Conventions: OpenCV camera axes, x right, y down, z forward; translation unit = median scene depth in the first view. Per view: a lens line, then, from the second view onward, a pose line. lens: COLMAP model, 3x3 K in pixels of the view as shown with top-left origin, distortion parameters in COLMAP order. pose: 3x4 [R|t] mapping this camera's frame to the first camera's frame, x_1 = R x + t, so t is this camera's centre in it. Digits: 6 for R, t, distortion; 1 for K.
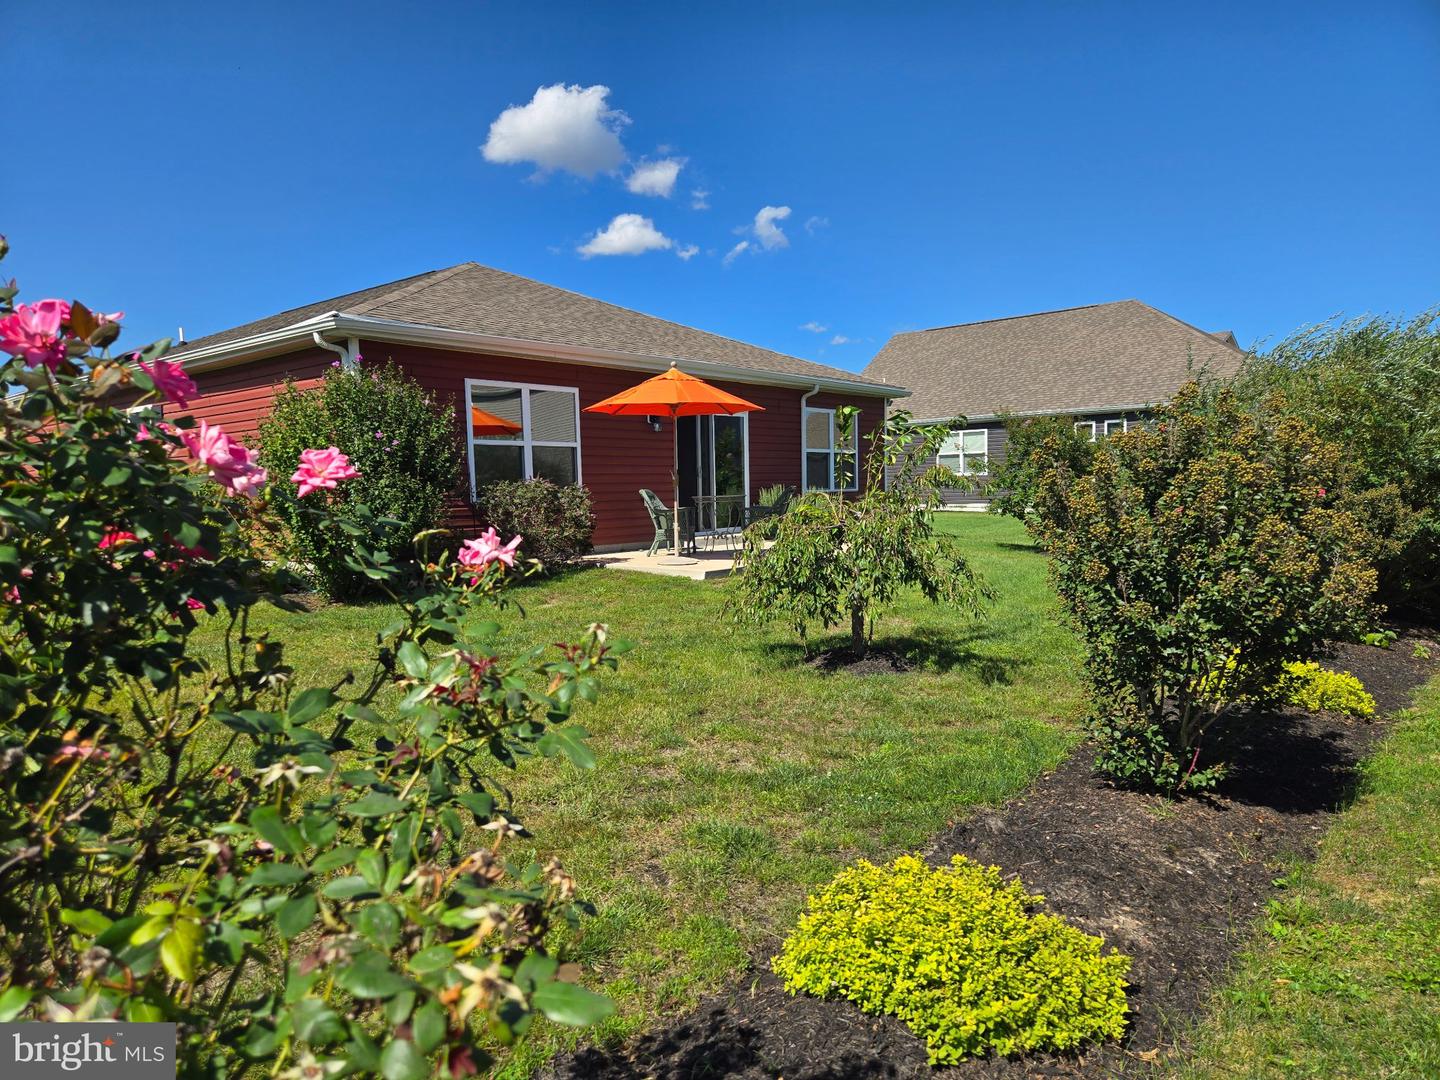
lens RADIAL K [[945.3, 0, 720.0], [0, 945.3, 540.0], [0, 0, 1]] dist [0.003763, 0.001185]
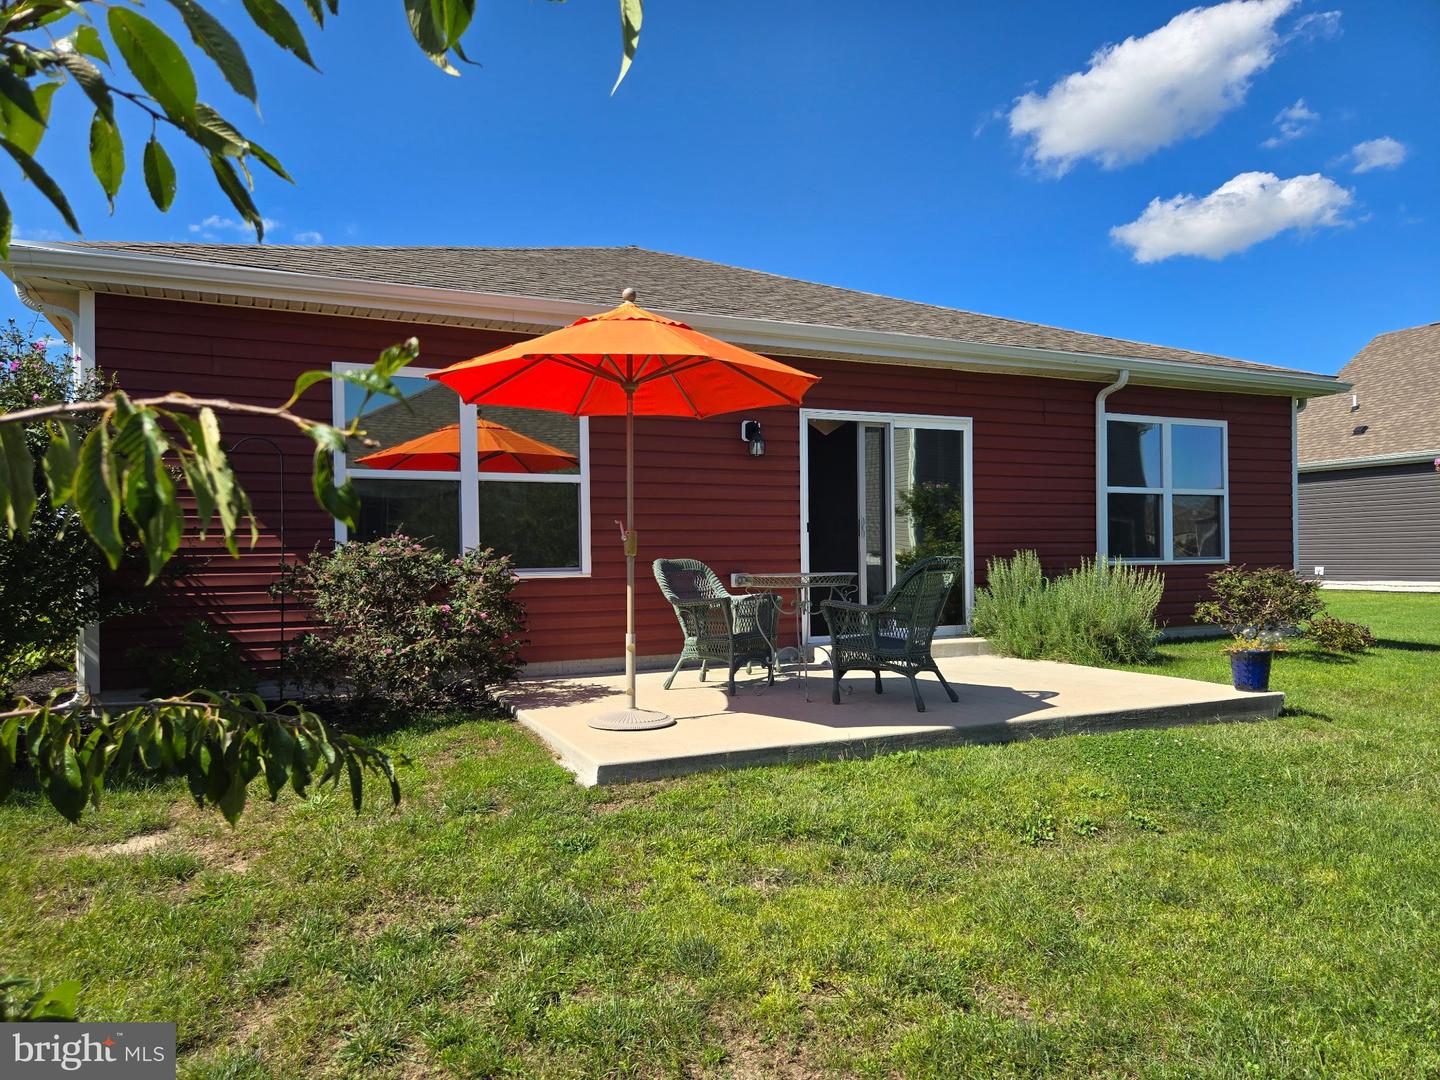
lens RADIAL K [[945.3, 0, 720.0], [0, 945.3, 540.0], [0, 0, 1]] dist [0.003763, 0.001185]
pose [[0.896572, -0.006098, -0.442857, 0.143843], [-0.027118, 0.997273, -0.068633, -0.023809], [0.442068, 0.073544, 0.893962, 0.440795]]
